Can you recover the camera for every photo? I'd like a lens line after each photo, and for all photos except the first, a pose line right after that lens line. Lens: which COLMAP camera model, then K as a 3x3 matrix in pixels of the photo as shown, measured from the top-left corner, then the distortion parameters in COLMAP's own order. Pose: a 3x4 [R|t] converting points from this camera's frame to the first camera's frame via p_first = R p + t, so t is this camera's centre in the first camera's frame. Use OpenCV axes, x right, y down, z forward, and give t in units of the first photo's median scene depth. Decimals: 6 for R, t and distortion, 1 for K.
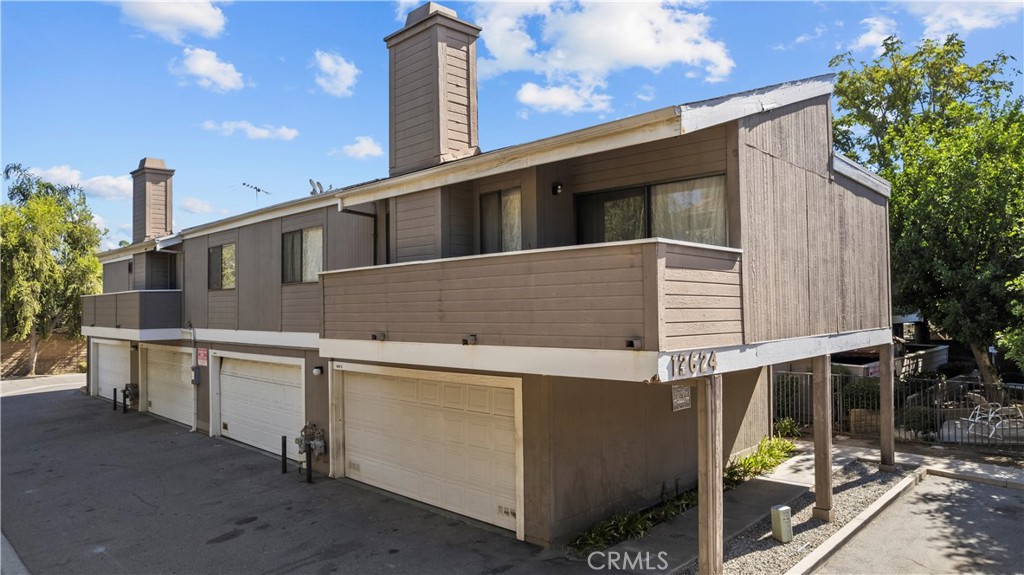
lens RADIAL K [[640.2, 0, 489.6], [0, 640.2, 288.7], [0, 0, 1]] dist [-0.069798, 0.083104]
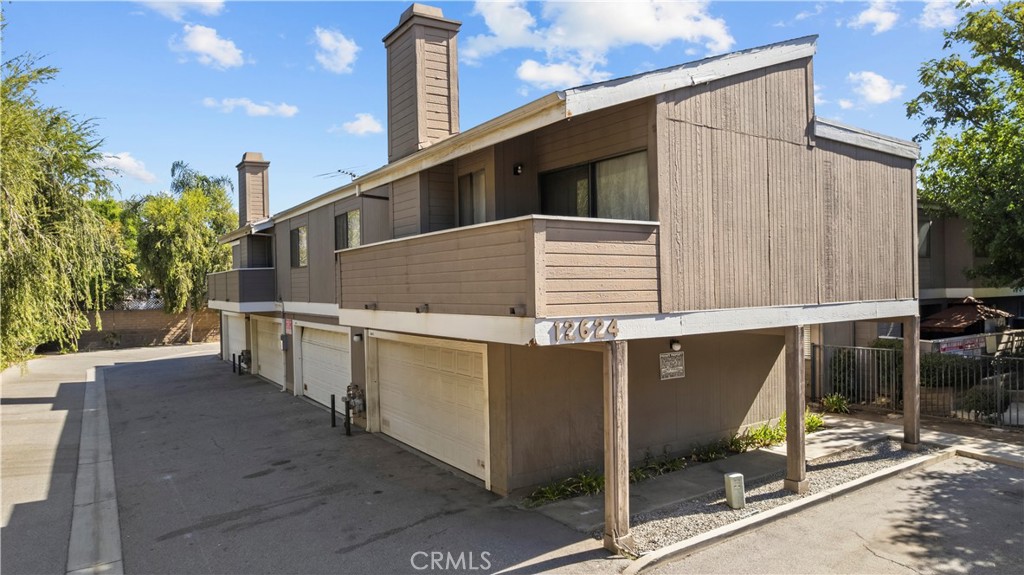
lens RADIAL K [[644.6, 0, 512.0], [0, 644.6, 287.5], [0, 0, 1]] dist [-0.030717, 0.002749]
pose [[0.976862, -0.006164, -0.213783, 0.307388], [0.014083, 0.999269, 0.035538, 0.003640], [0.213407, -0.037727, 0.976235, -0.067323]]
